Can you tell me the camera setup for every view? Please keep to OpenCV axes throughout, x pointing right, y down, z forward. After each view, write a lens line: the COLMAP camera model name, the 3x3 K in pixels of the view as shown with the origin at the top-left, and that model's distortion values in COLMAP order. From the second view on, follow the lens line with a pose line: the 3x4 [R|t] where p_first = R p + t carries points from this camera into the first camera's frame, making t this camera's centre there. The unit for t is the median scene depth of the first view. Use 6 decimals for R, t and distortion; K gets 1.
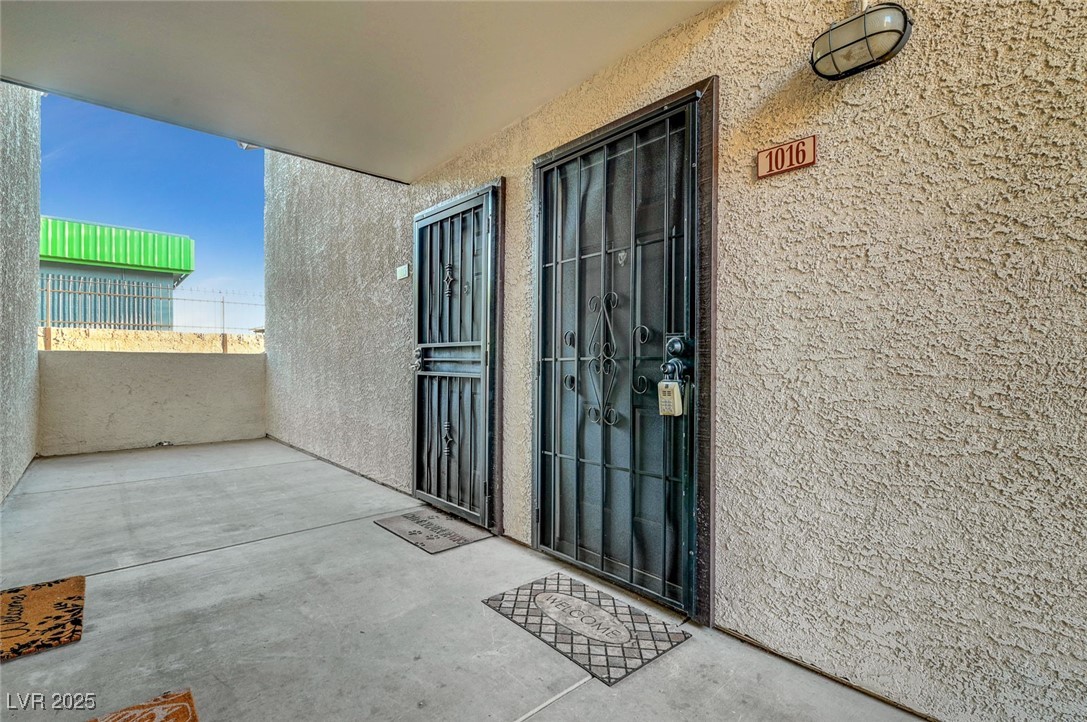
lens RADIAL K [[509.0, 0, 543.5], [0, 509.0, 361.0], [0, 0, 1]] dist [-0.001296, -0.000242]
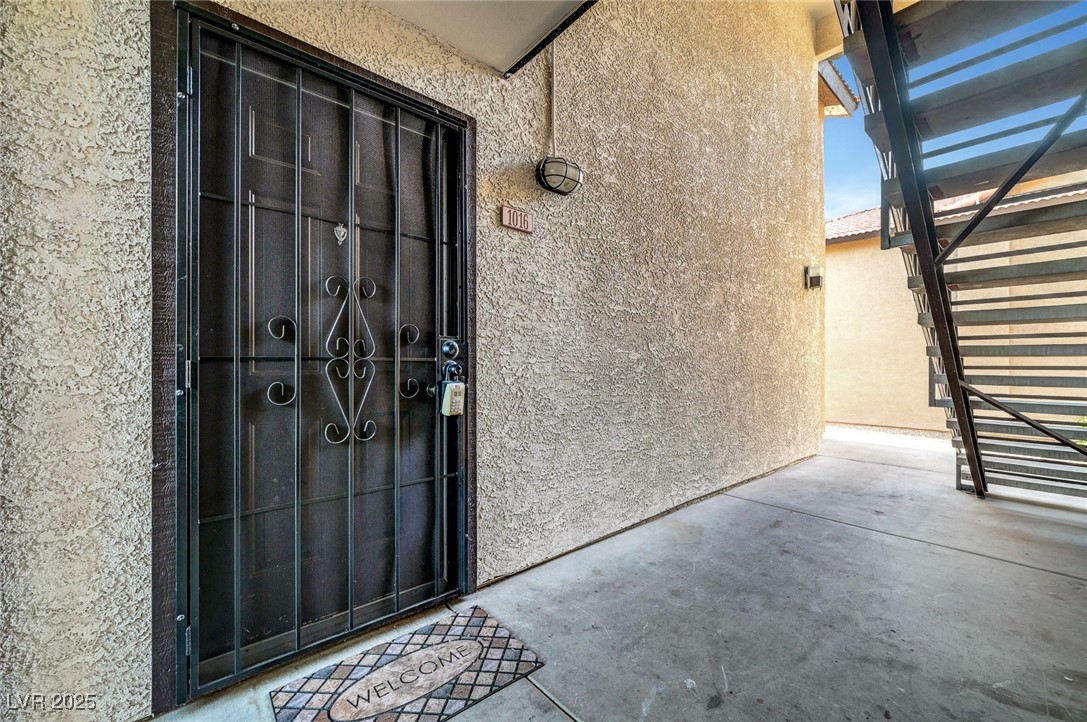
lens RADIAL K [[425.8, 0, 546.6], [0, 425.8, 365.7], [0, 0, 1]] dist [0.000320, -0.000148]
pose [[-0.000232, -0.000508, 1.000000, -0.685268], [-0.004240, 0.999991, 0.000507, 0.004914], [-0.999991, -0.004240, -0.000234, 0.887519]]
